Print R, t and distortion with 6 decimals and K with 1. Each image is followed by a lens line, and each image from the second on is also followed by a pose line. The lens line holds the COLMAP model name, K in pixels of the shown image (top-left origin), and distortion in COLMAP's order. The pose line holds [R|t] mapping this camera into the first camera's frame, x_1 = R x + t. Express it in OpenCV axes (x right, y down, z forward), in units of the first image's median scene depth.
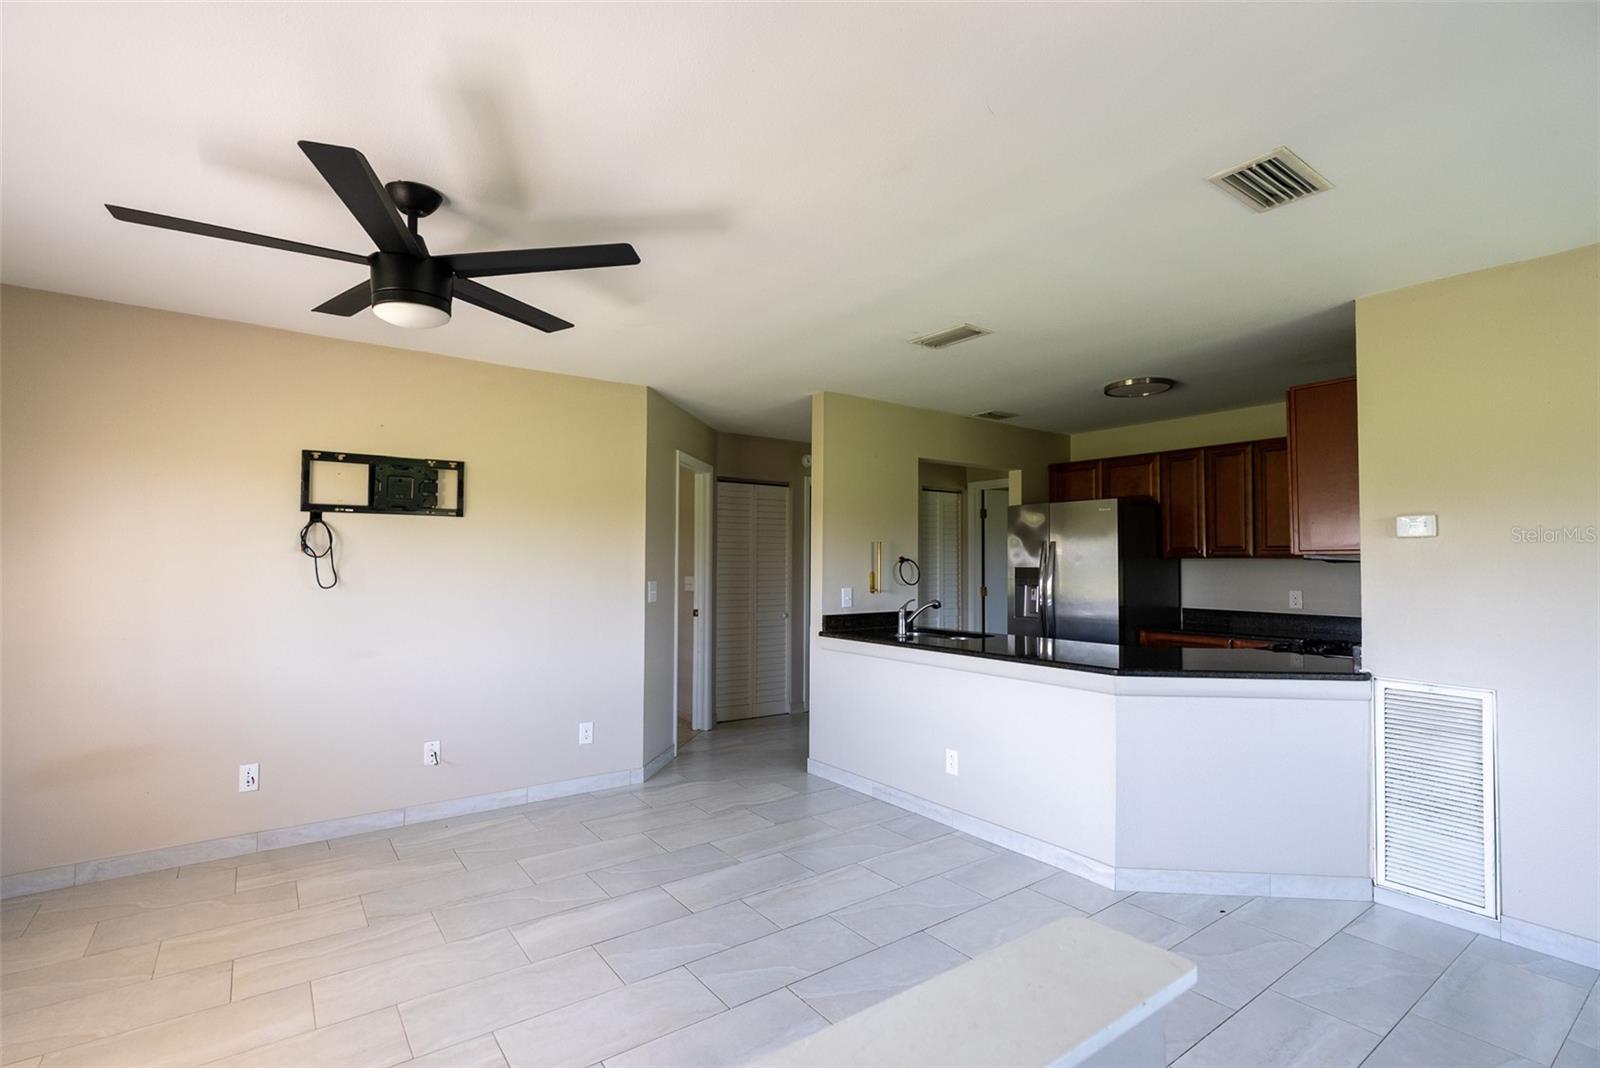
lens RADIAL K [[750.3, 0, 800.7], [0, 750.3, 538.0], [0, 0, 1]] dist [-0.001533, -0.000079]
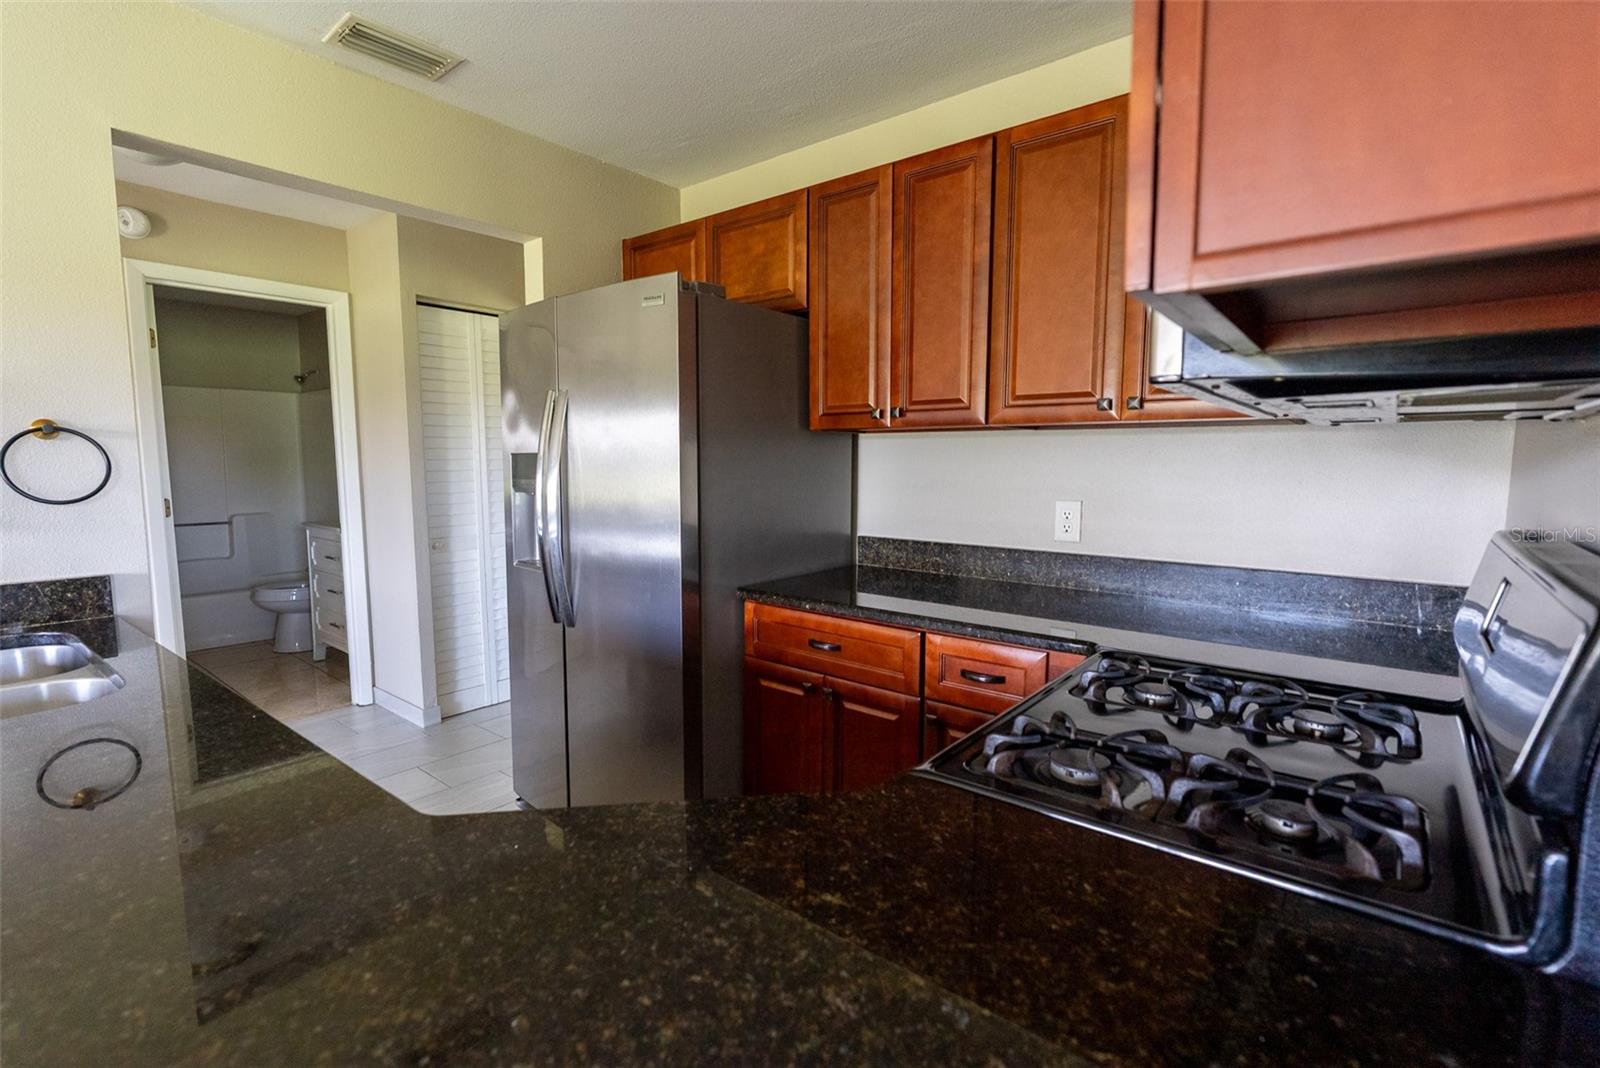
lens RADIAL K [[730.5, 0, 794.1], [0, 730.5, 535.2], [0, 0, 1]] dist [-0.004058, -0.000192]
pose [[0.968316, -0.032304, 0.247628, 0.432334], [-0.002711, 0.990180, 0.139773, 0.033102], [-0.249712, -0.136016, 0.958720, 0.682182]]
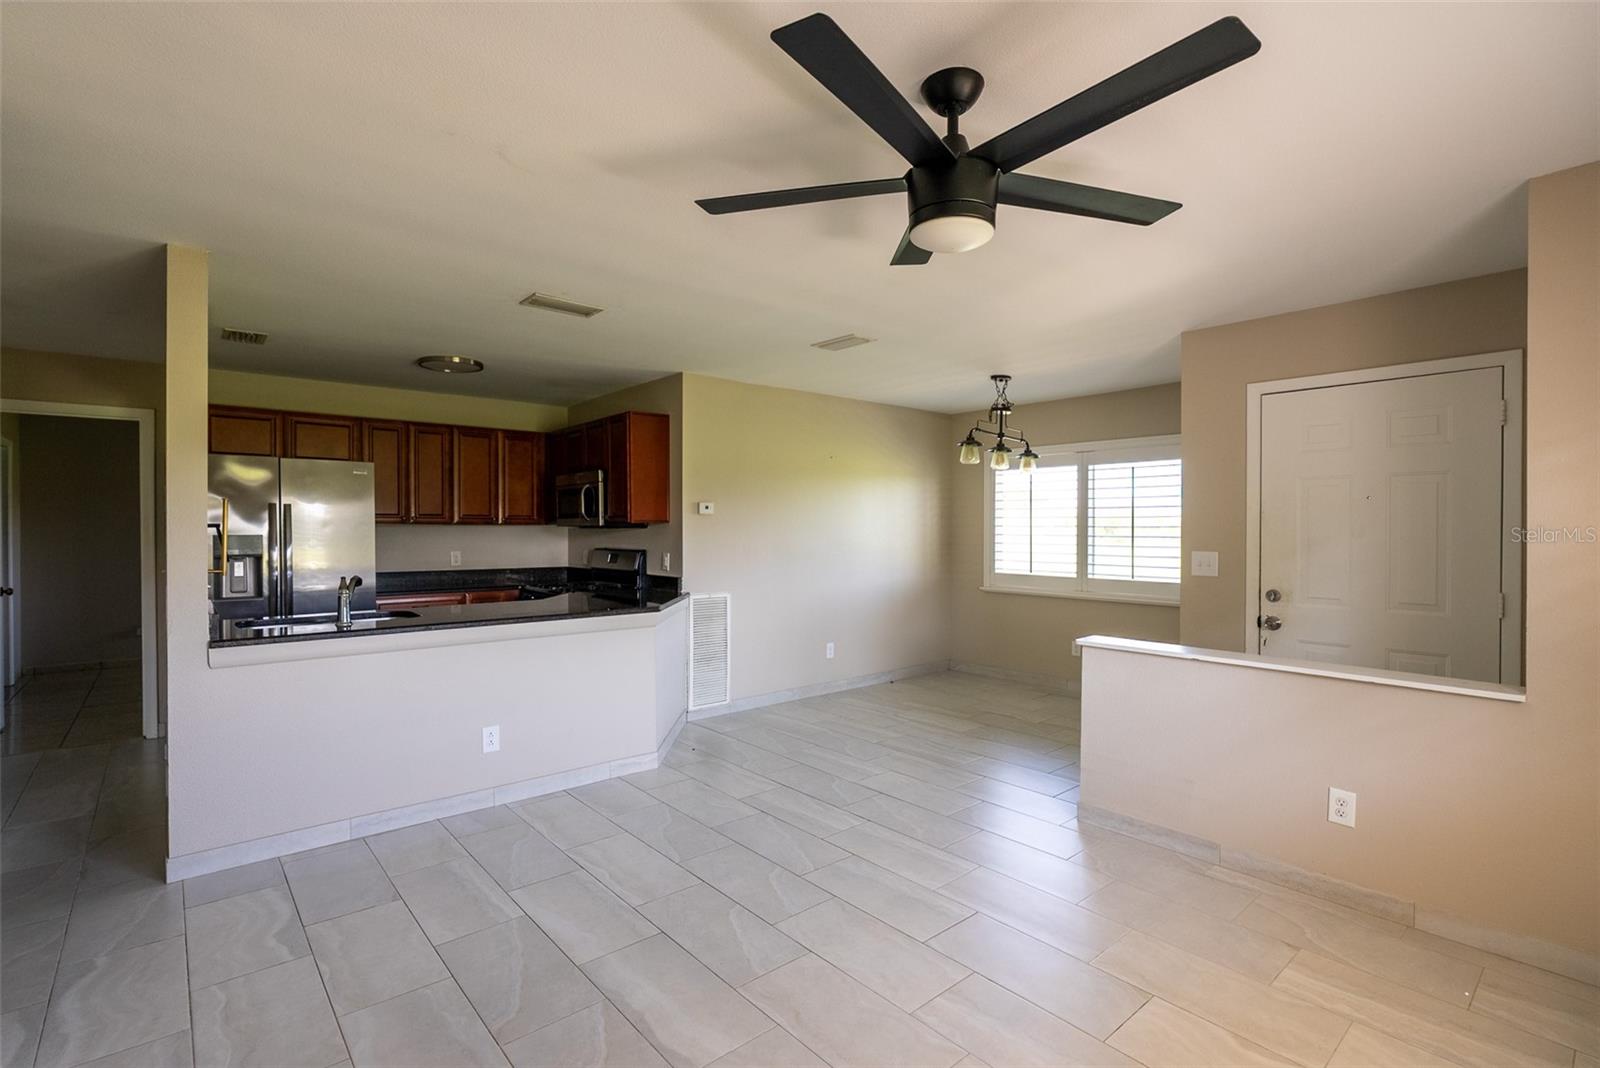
lens RADIAL K [[738.6, 0, 793.4], [0, 738.6, 533.4], [0, 0, 1]] dist [-0.007514, -0.000267]
pose [[-0.073271, -0.009398, 0.997268, -0.644234], [-0.031790, 0.999469, 0.007083, 0.016690], [-0.996805, -0.031184, -0.073531, 0.593538]]
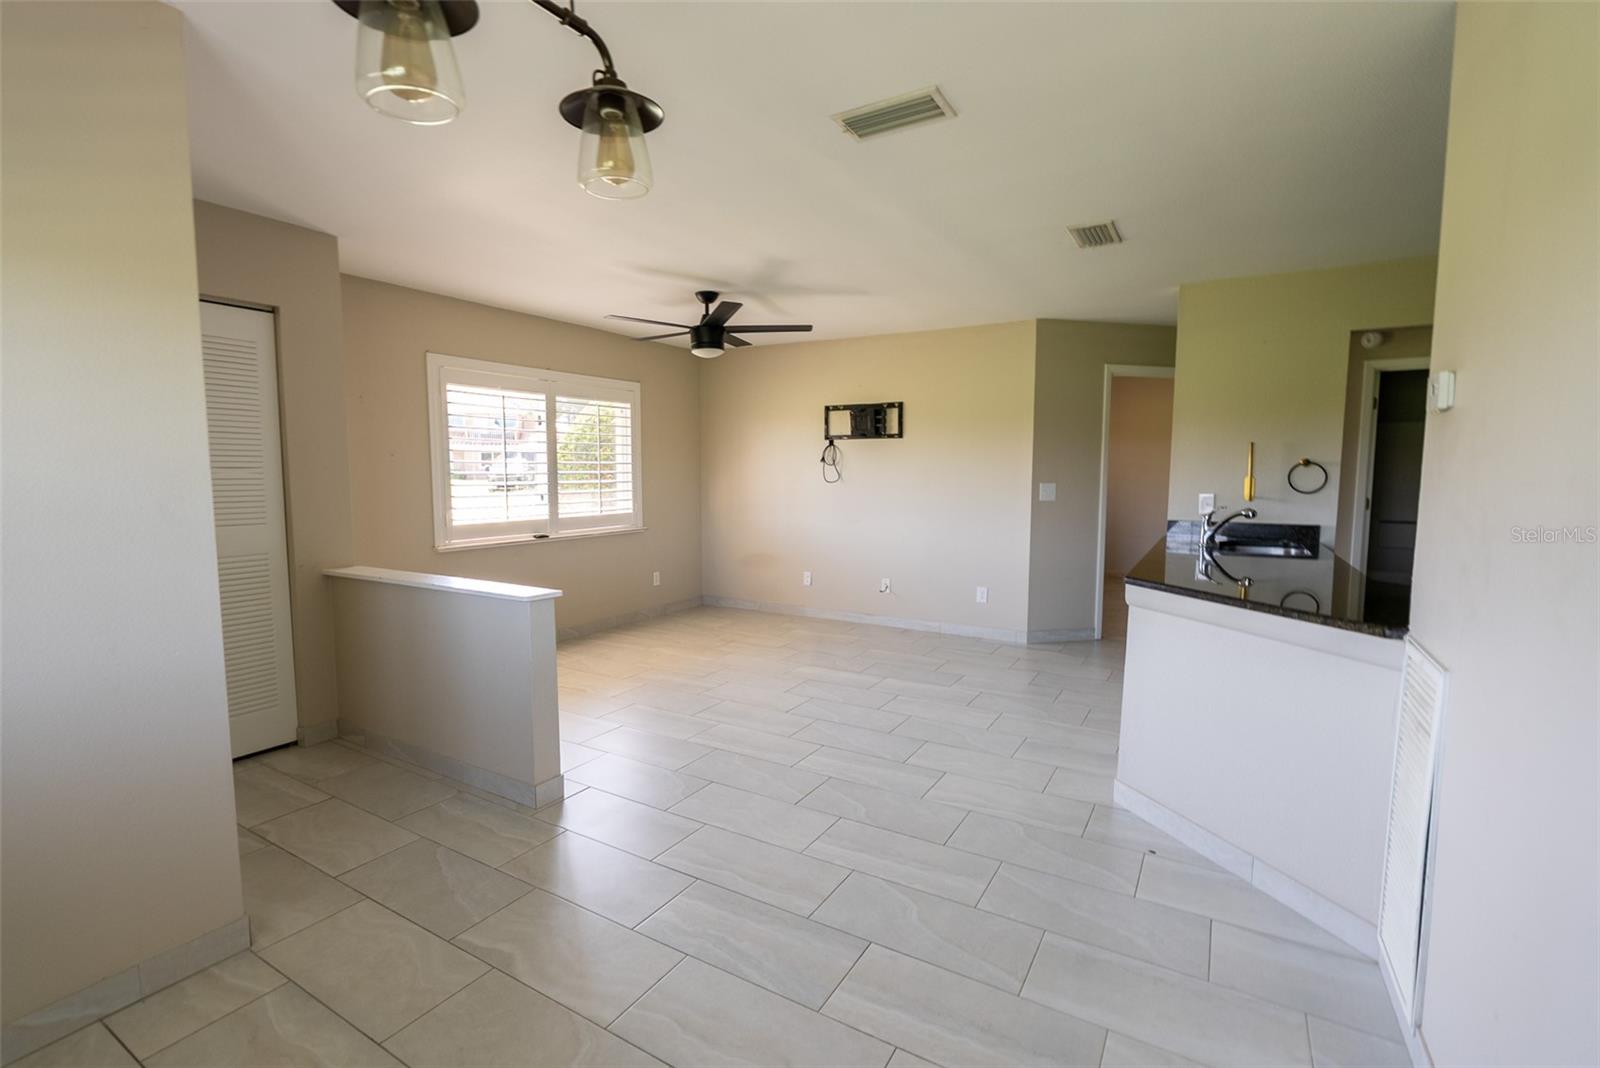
lens RADIAL K [[730.5, 0, 794.1], [0, 730.5, 535.2], [0, 0, 1]] dist [-0.004058, -0.000192]
pose [[0.379183, 0.078206, -0.922011, 0.759205], [0.029630, 0.994885, 0.096573, 0.016312], [0.924847, -0.063938, 0.374927, 0.195150]]
